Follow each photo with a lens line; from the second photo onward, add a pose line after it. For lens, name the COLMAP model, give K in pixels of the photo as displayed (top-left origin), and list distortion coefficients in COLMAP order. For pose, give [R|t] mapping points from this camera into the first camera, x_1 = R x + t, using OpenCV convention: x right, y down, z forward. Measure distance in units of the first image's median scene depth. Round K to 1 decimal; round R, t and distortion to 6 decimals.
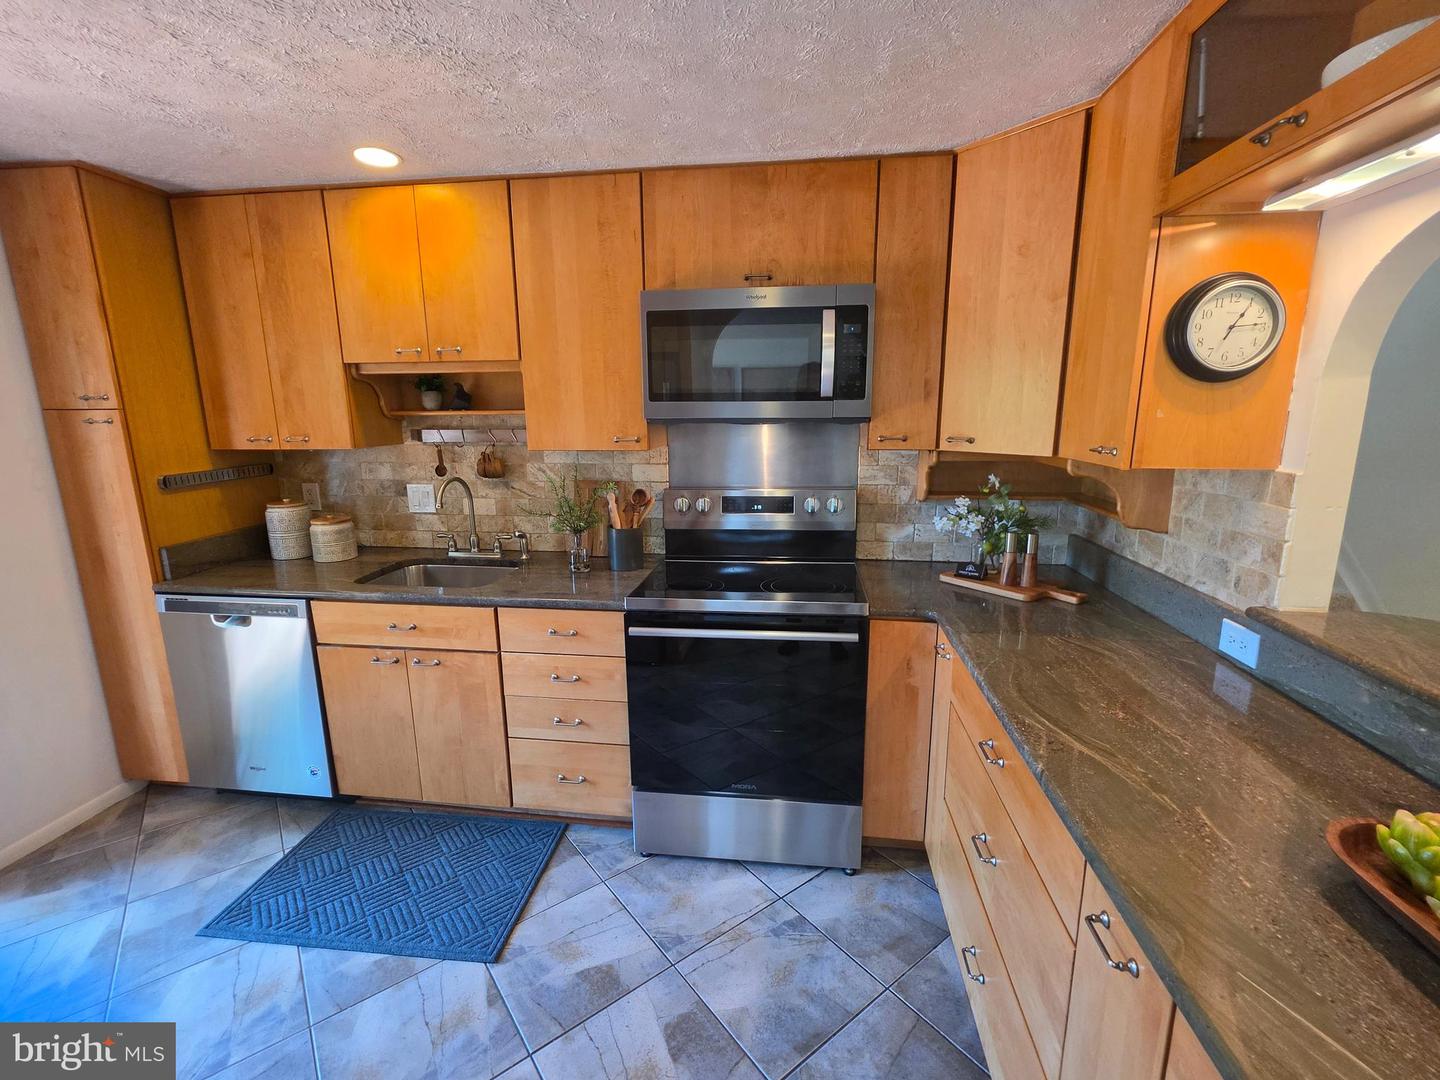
lens RADIAL K [[638.6, 0, 710.6], [0, 638.6, 535.0], [0, 0, 1]] dist [-0.004817, 0.002542]
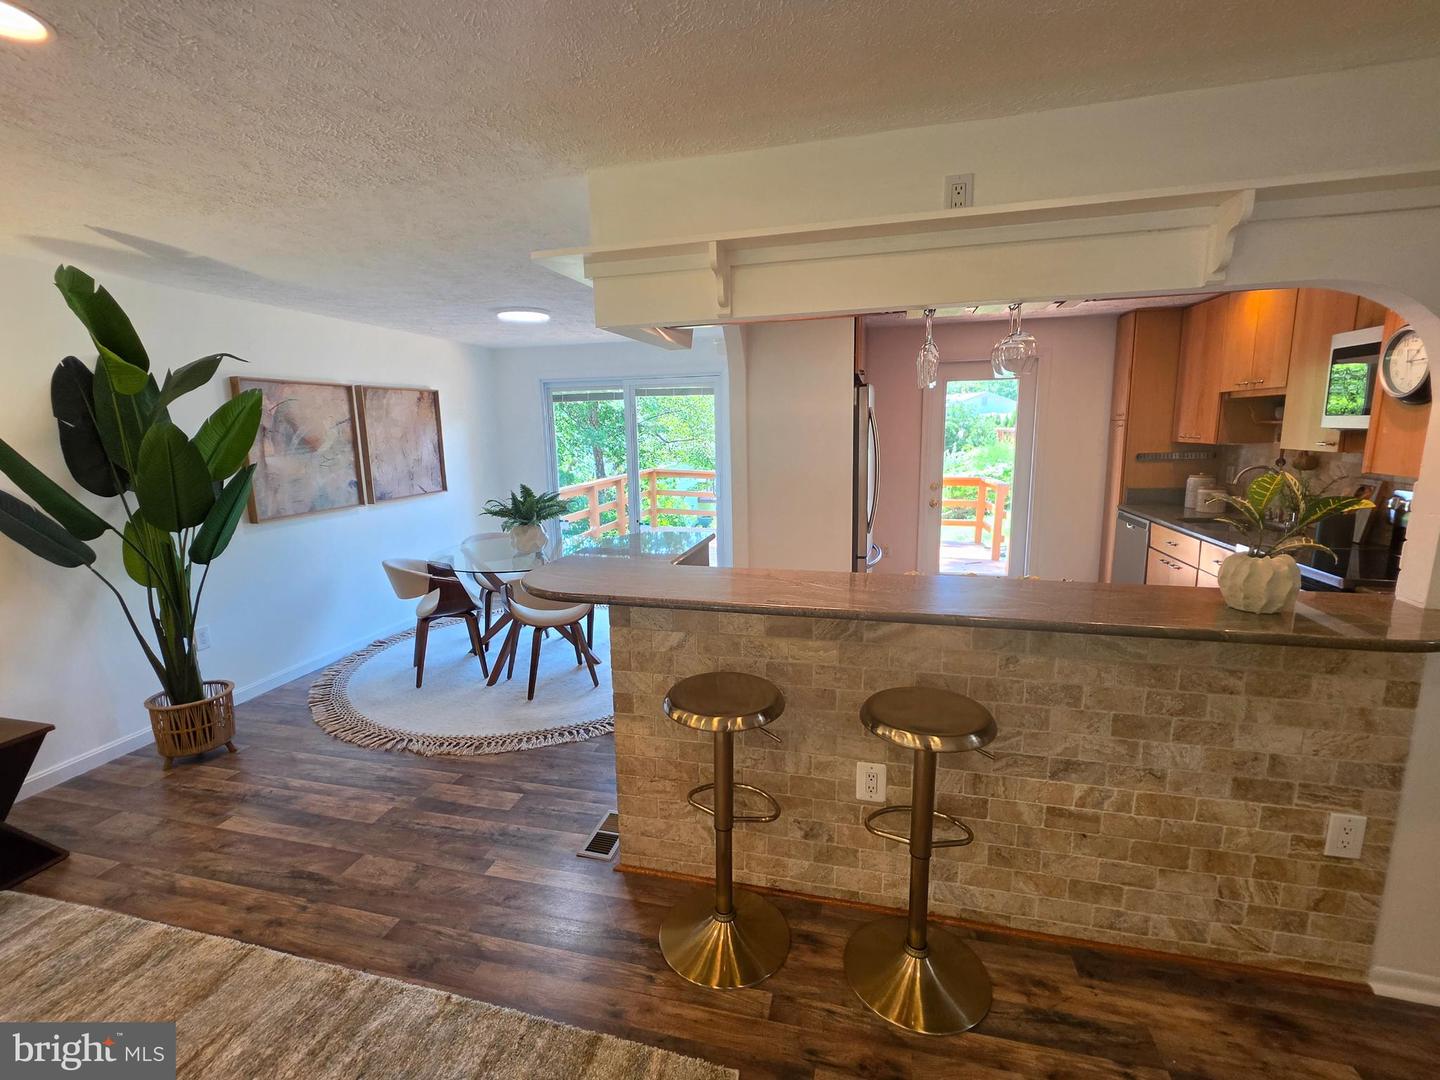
lens RADIAL K [[638.6, 0, 717.3], [0, 638.6, 535.6], [0, 0, 1]] dist [-0.004817, 0.002542]
pose [[-0.108458, 0.179735, -0.977718, 1.439412], [-0.175638, 0.964583, 0.196804, -0.004536], [0.978462, 0.193070, -0.073049, -0.111213]]
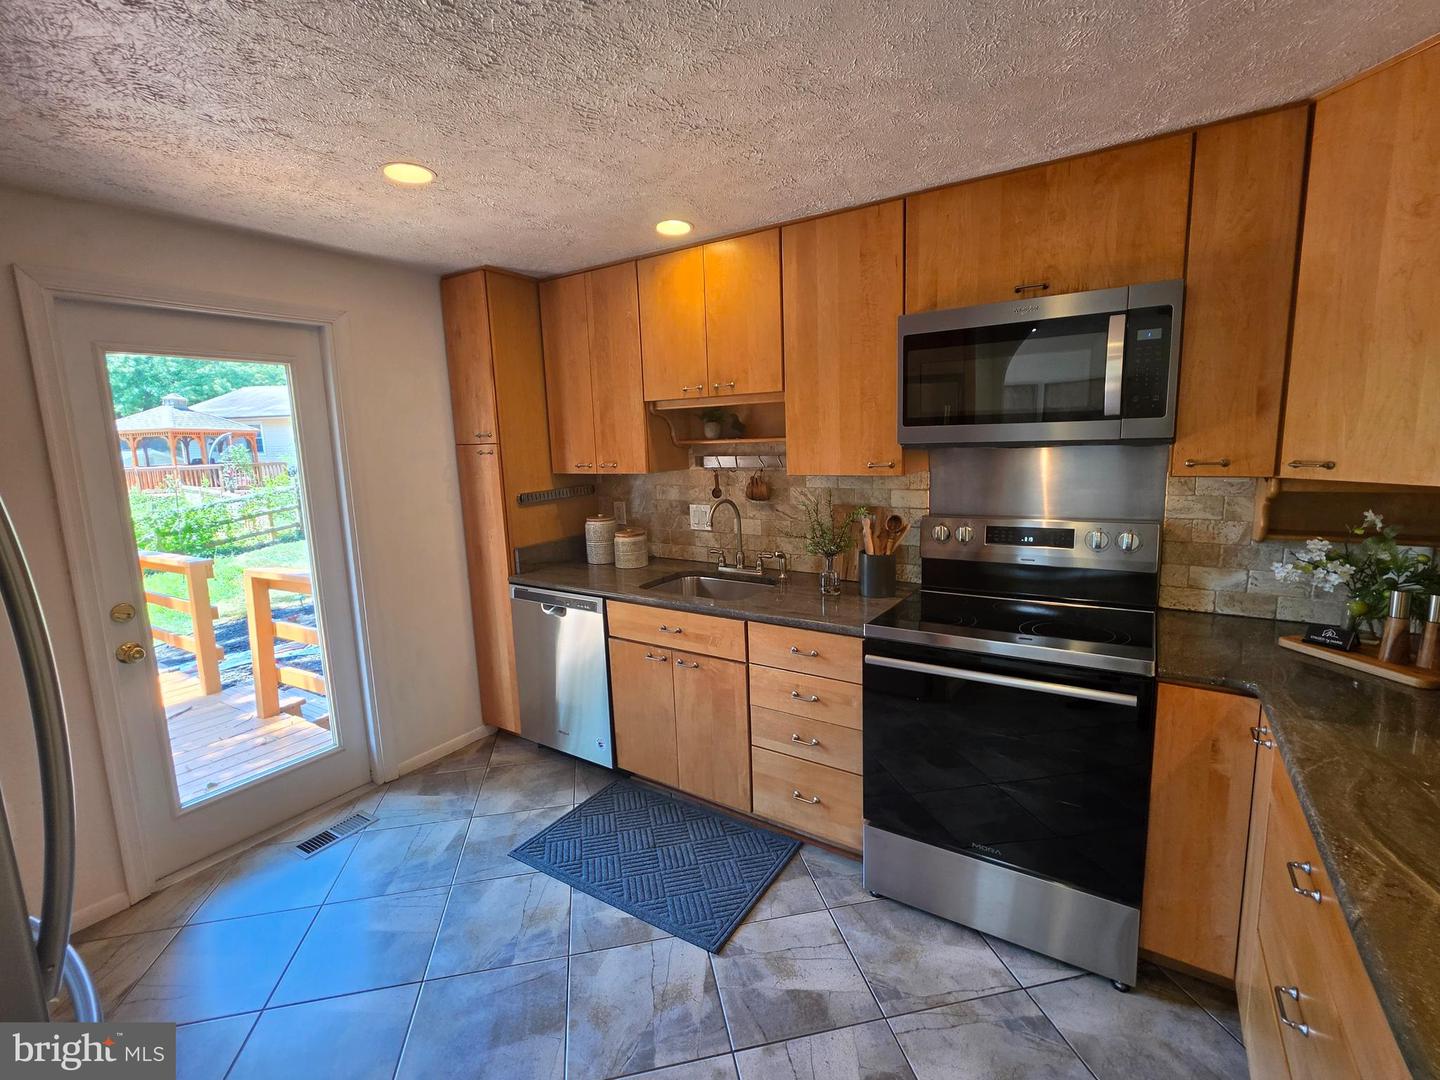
lens RADIAL K [[638.6, 0, 716.3], [0, 638.6, 531.1], [0, 0, 1]] dist [-0.004817, 0.002542]
pose [[0.899398, 0.042068, -0.435102, 0.081139], [-0.060748, 0.997729, -0.029105, -0.002933], [0.432890, 0.052608, 0.899910, 0.002290]]
